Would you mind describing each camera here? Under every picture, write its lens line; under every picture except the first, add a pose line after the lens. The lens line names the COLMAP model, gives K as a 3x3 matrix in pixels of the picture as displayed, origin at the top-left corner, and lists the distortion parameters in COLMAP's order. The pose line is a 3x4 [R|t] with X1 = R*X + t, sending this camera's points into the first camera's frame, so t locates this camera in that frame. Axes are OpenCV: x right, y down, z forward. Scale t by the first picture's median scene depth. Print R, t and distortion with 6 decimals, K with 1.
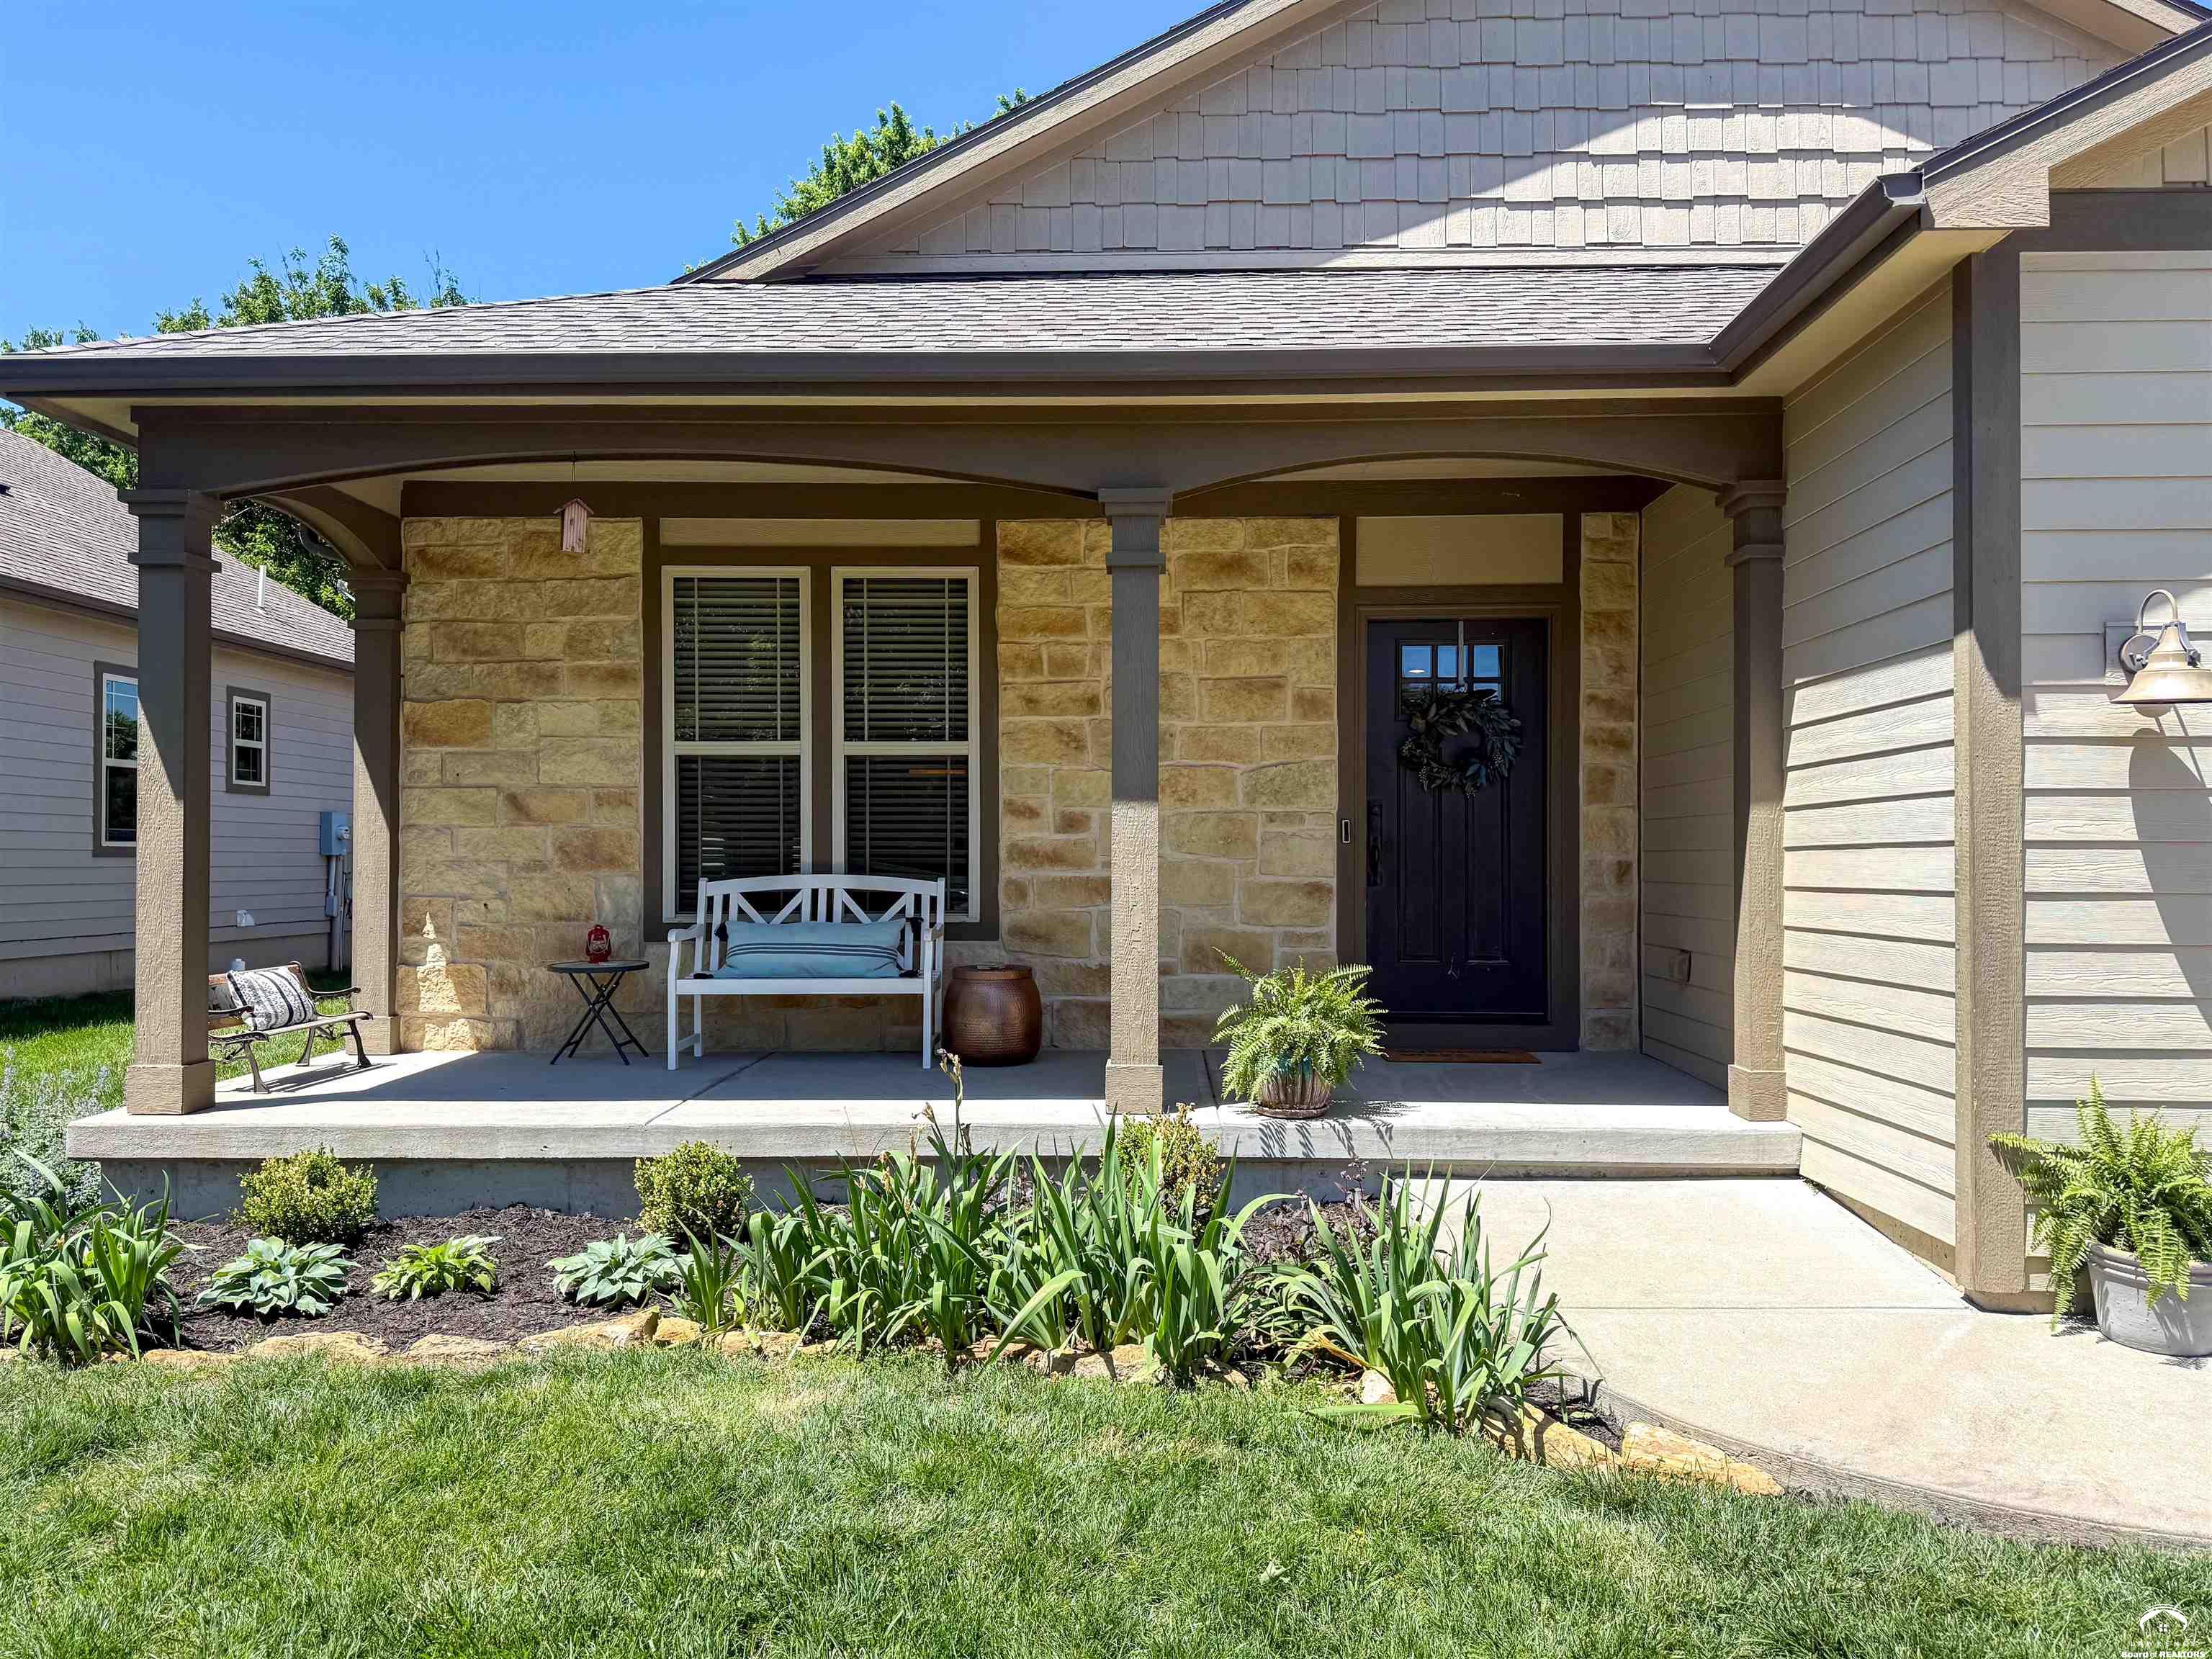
lens RADIAL K [[1606.2, 0, 1106.0], [0, 1606.2, 829.5], [0, 0, 1]] dist [0.159360, -0.252285]
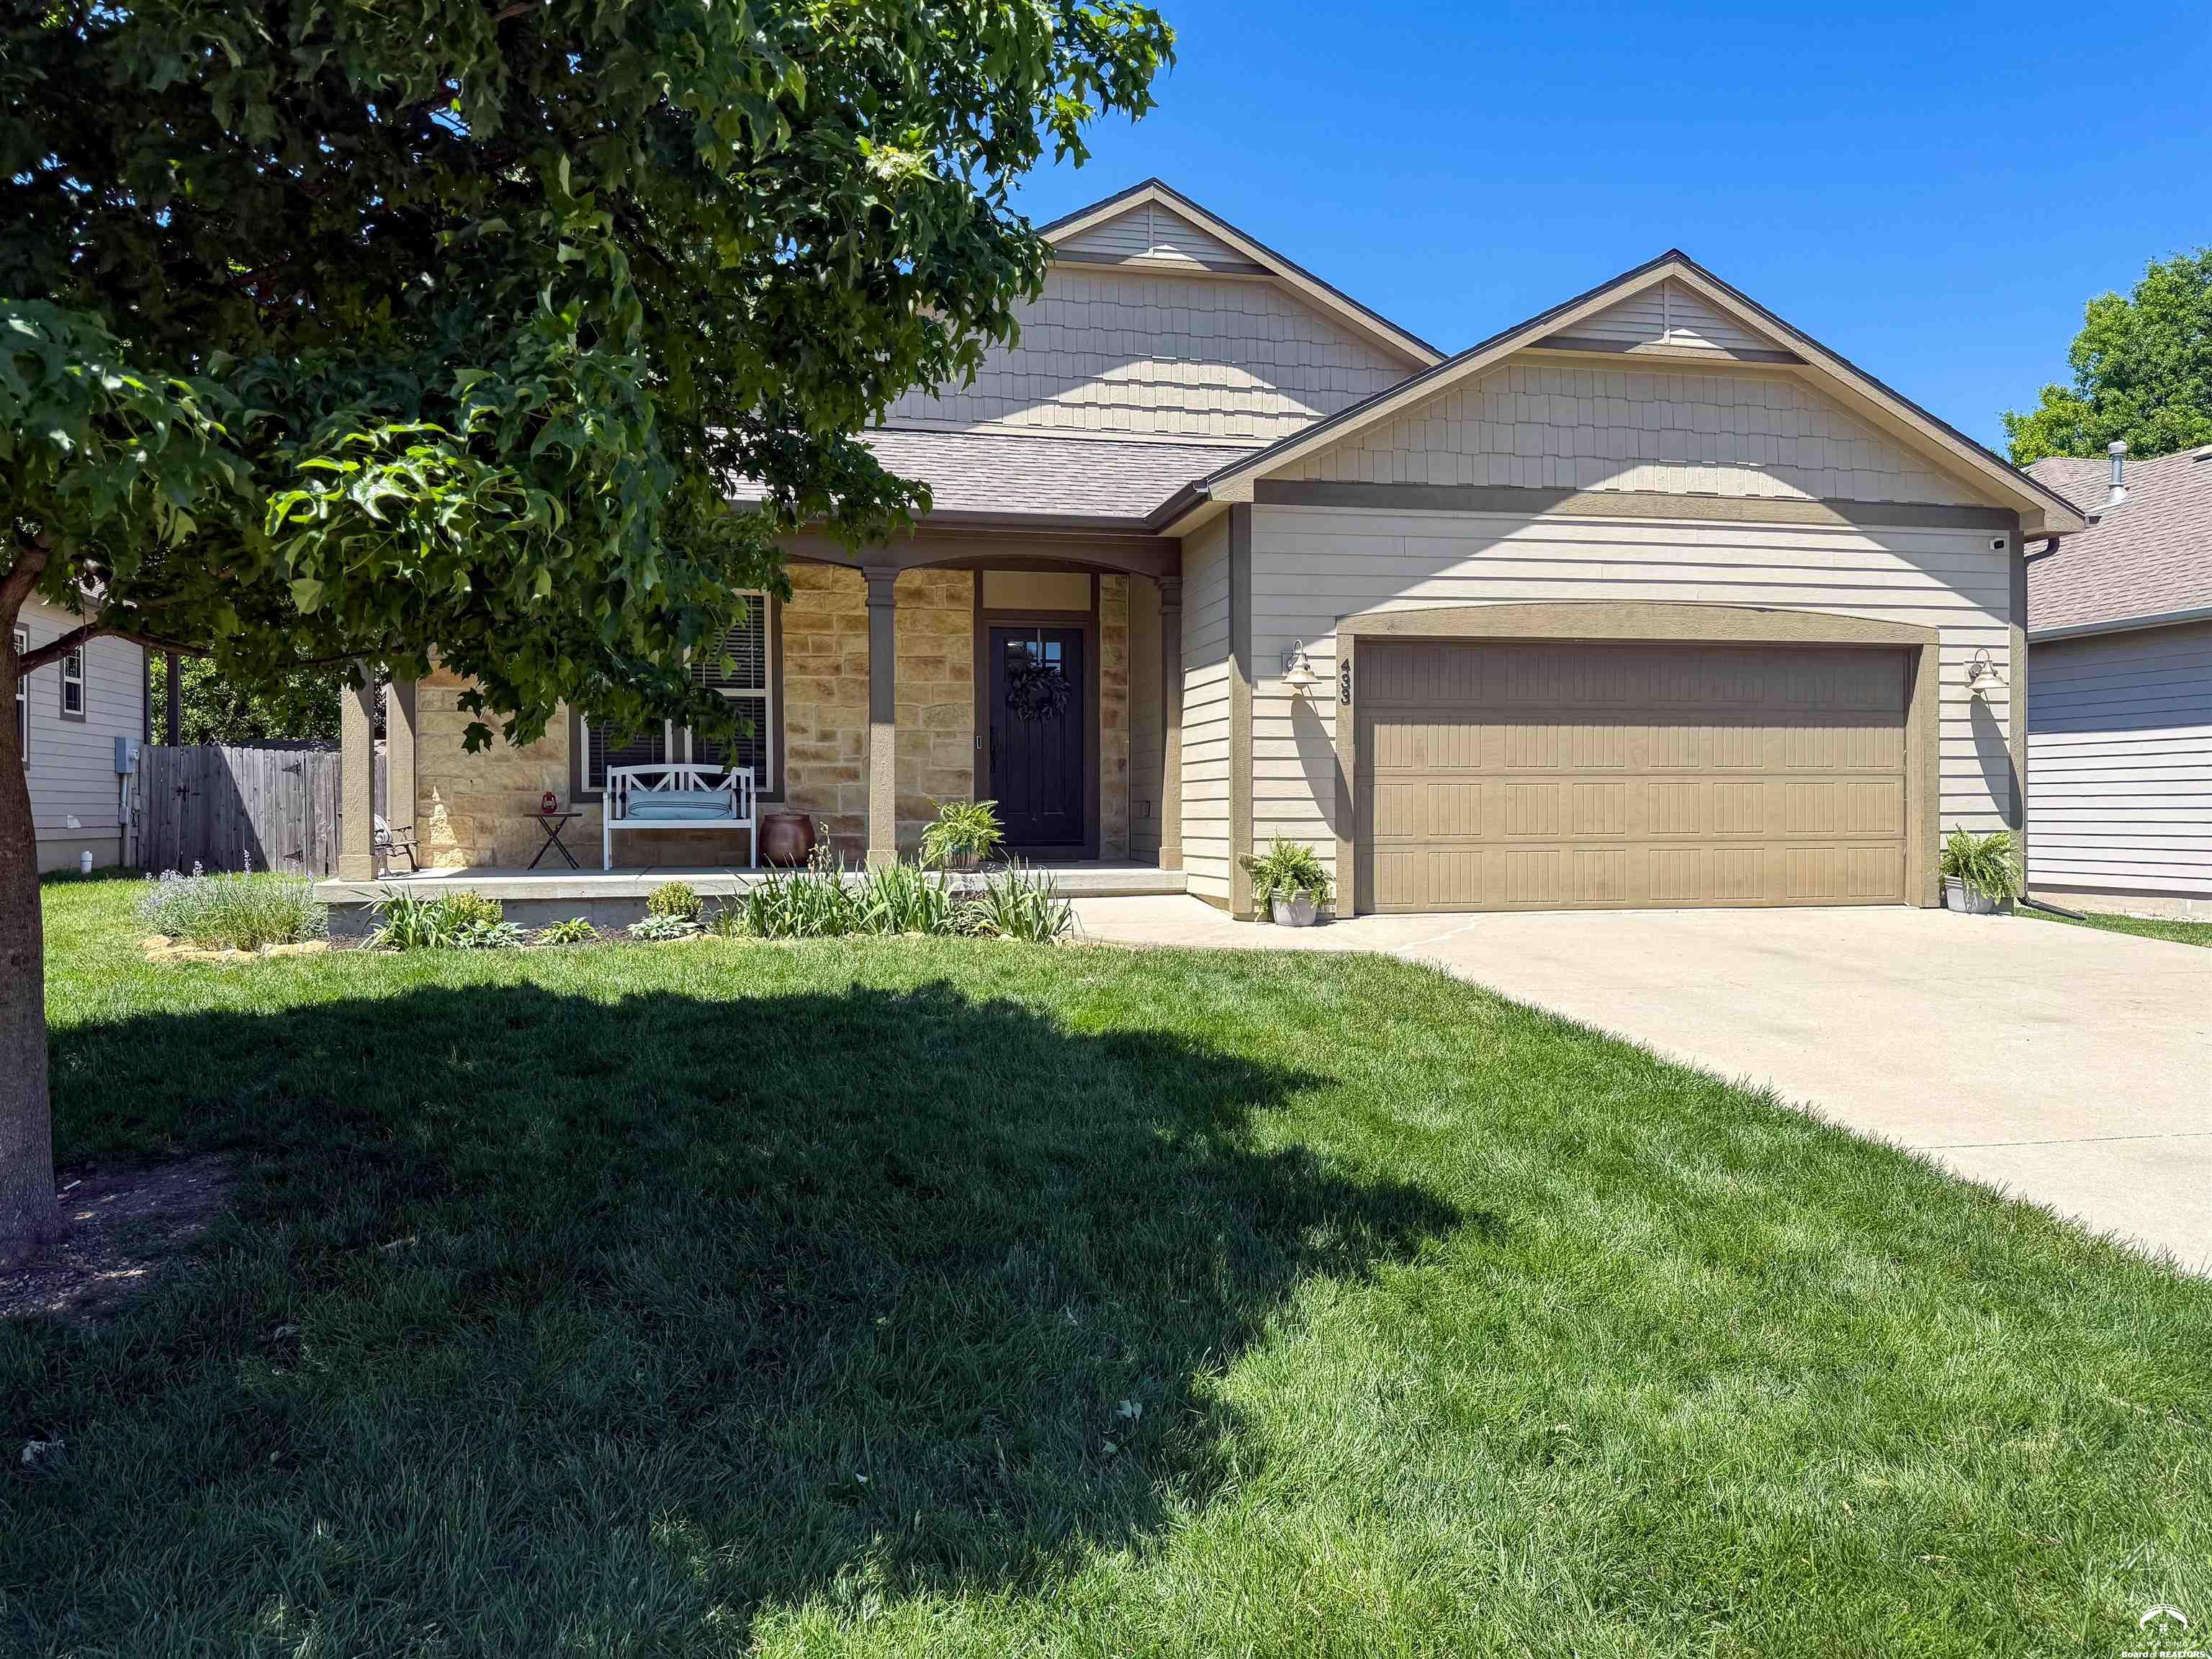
lens RADIAL K [[1676.6, 0, 1106.0], [0, 1676.6, 829.5], [0, 0, 1]] dist [0.169925, -0.308460]
pose [[0.967894, -0.005730, 0.251293, -0.190779], [-0.001131, 0.999631, 0.027151, 0.048062], [-0.251356, -0.026563, 0.967530, -0.882826]]
